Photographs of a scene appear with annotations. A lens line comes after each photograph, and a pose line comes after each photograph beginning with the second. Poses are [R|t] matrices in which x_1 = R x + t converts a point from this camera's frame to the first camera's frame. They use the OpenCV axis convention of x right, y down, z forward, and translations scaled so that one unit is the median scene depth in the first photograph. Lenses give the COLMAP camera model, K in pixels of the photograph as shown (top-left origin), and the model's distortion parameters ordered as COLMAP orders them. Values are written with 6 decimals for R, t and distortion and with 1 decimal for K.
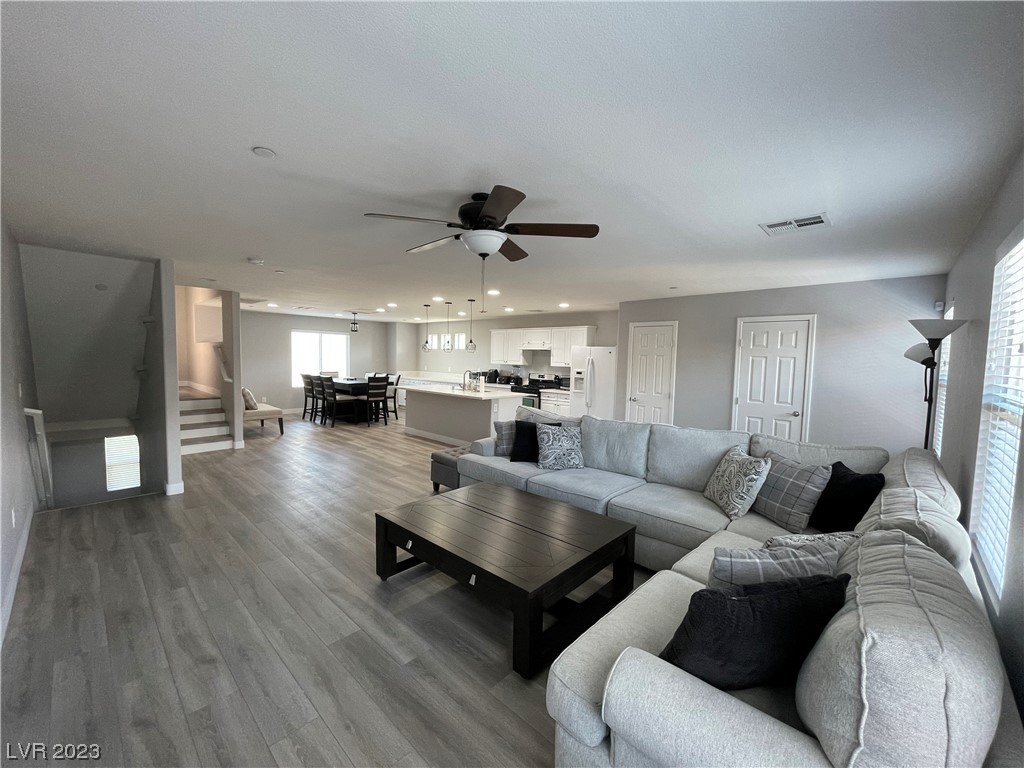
lens RADIAL K [[410.1, 0, 512.0], [0, 410.1, 384.0], [0, 0, 1]] dist [0.000429, -0.000052]
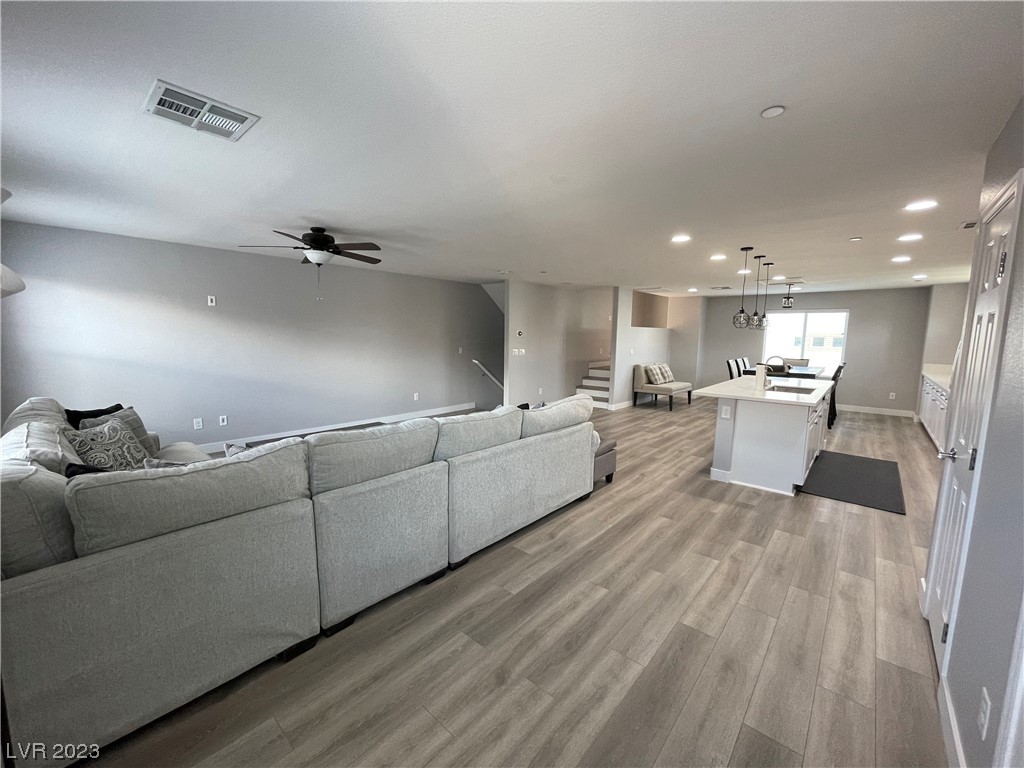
lens RADIAL K [[410.1, 0, 512.0], [0, 410.1, 384.0], [0, 0, 1]] dist [0.000429, -0.000052]
pose [[0.030296, 0.096615, -0.994861, 0.547667], [-0.078053, 0.992507, 0.094010, -0.019436], [0.996489, 0.074804, 0.037610, 0.585077]]
